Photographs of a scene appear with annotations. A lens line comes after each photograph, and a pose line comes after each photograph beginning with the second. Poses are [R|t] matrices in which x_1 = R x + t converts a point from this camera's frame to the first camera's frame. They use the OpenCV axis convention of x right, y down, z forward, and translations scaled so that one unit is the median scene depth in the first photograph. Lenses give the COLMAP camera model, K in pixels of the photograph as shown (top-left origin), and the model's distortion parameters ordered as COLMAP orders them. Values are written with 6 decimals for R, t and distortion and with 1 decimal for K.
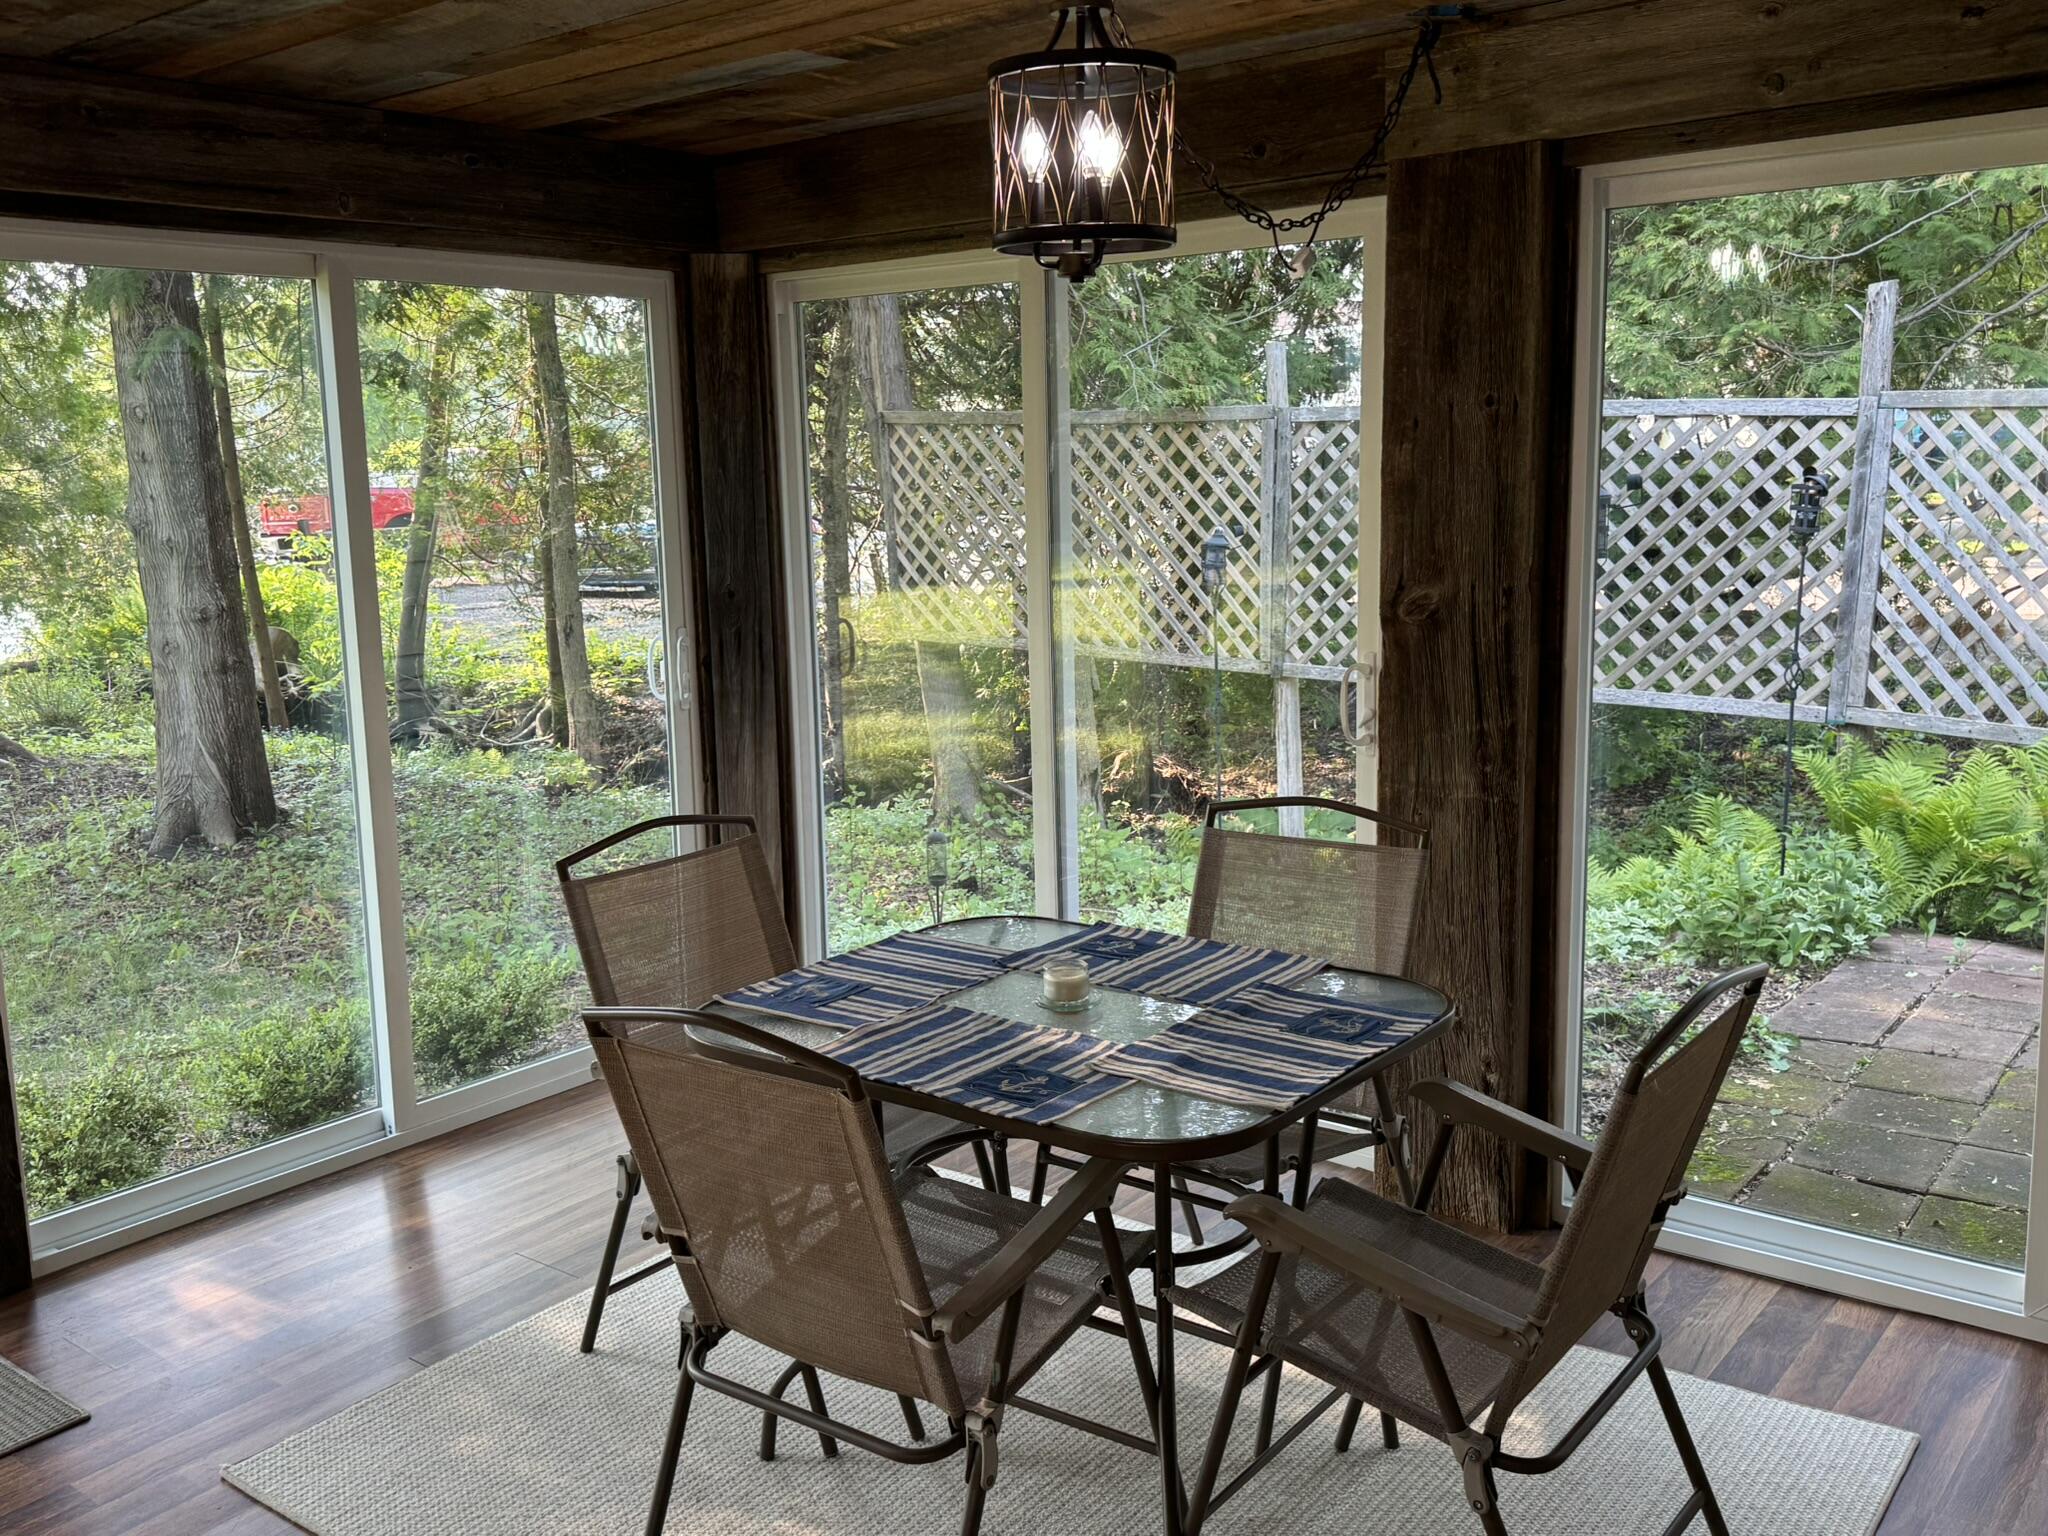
lens RADIAL K [[1812.5, 0, 1076.4], [0, 1812.5, 734.2], [0, 0, 1]] dist [0.120591, -0.223383]
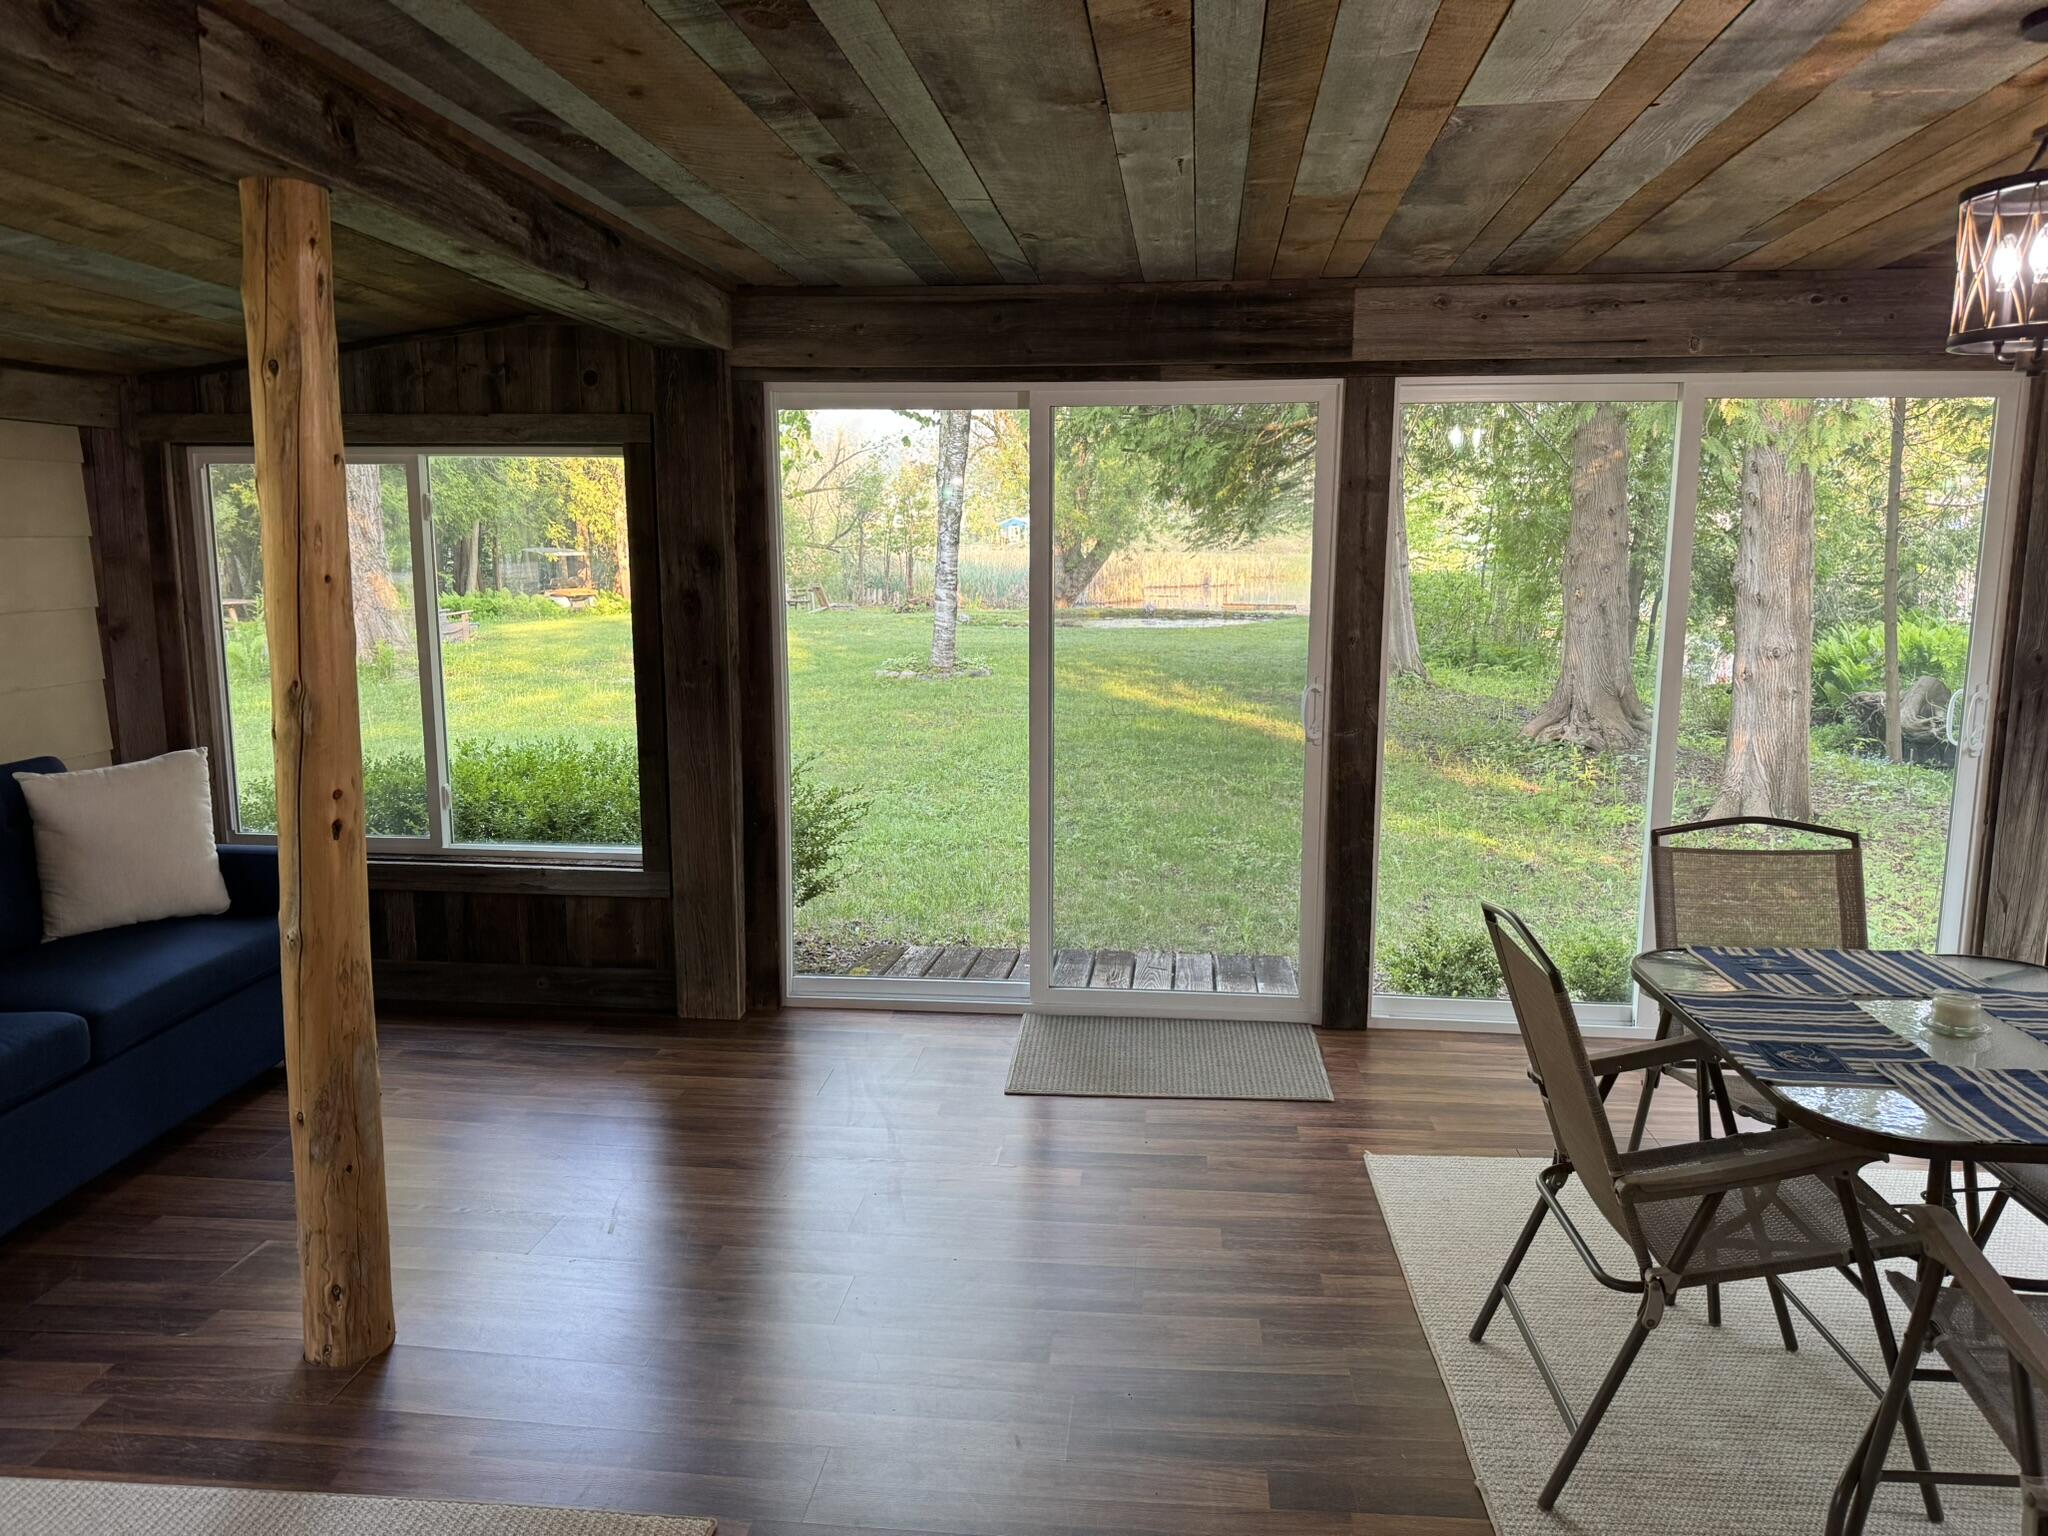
lens RADIAL K [[1431.0, 0, 1037.7], [0, 1431.0, 764.2], [0, 0, 1]] dist [0.049579, -0.064208]
pose [[0.534891, 0.151033, -0.831313, 0.415764], [-0.141224, 0.986034, 0.088274, -0.010151], [0.833035, 0.070185, 0.548750, 0.040052]]
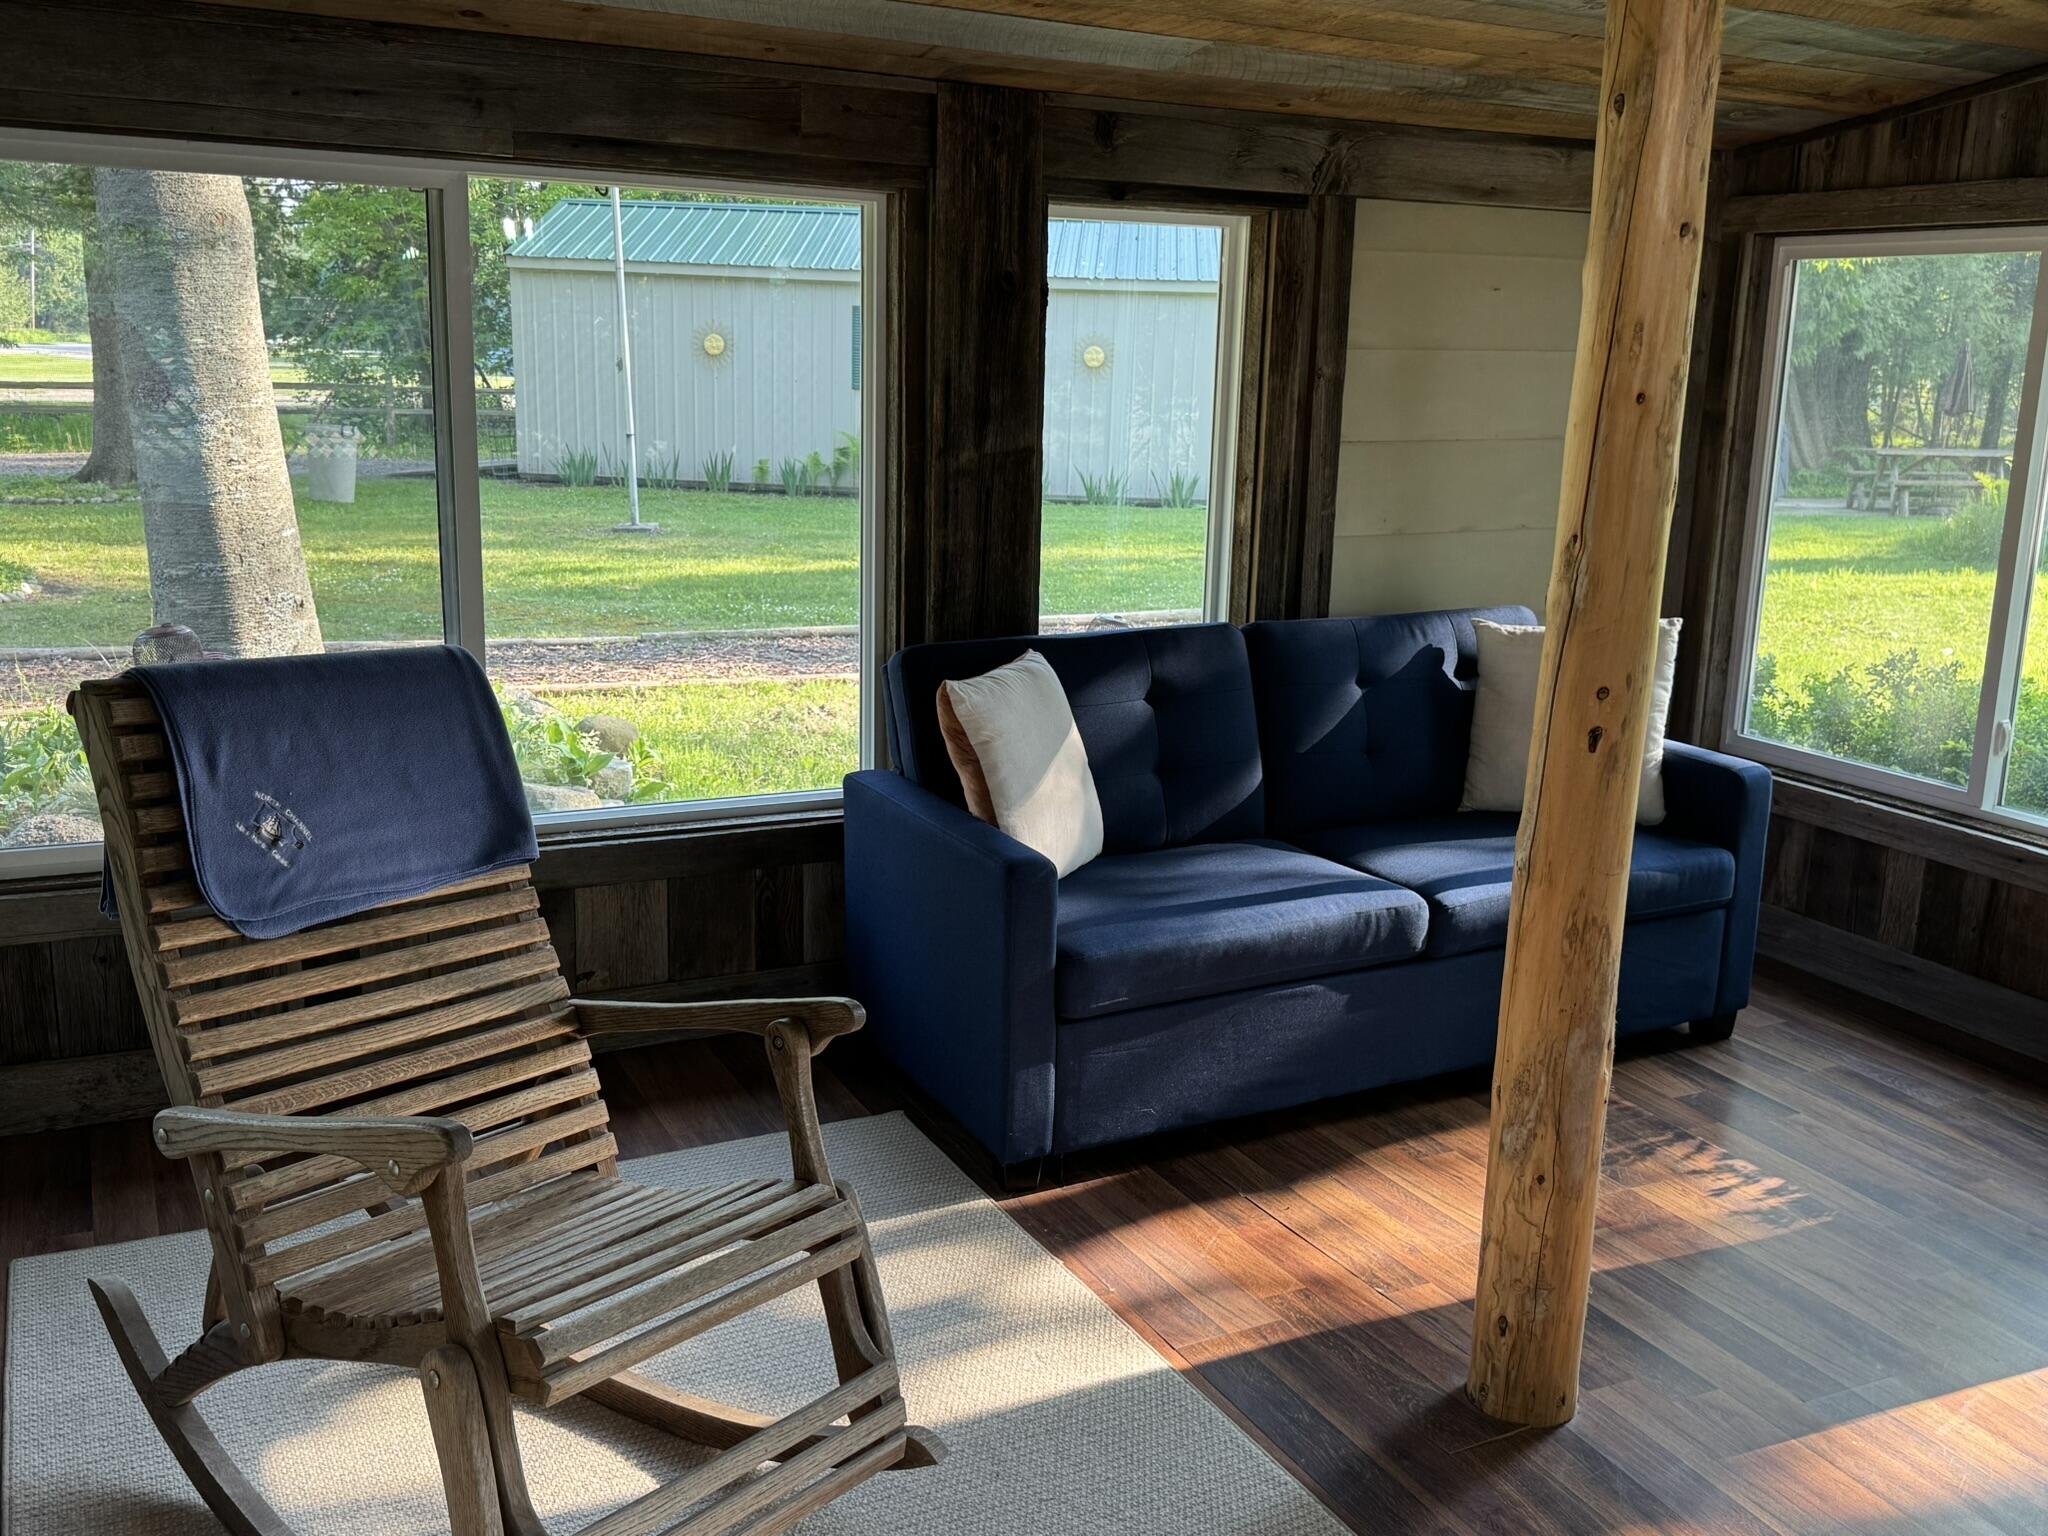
lens RADIAL K [[1812.5, 0, 1037.1], [0, 1812.5, 762.9], [0, 0, 1]] dist [0.120591, -0.223383]
pose [[-0.431818, 0.207324, -0.877810, 0.293302], [-0.151432, 0.942745, 0.297155, -0.032933], [0.889158, 0.261245, -0.375699, 0.277055]]
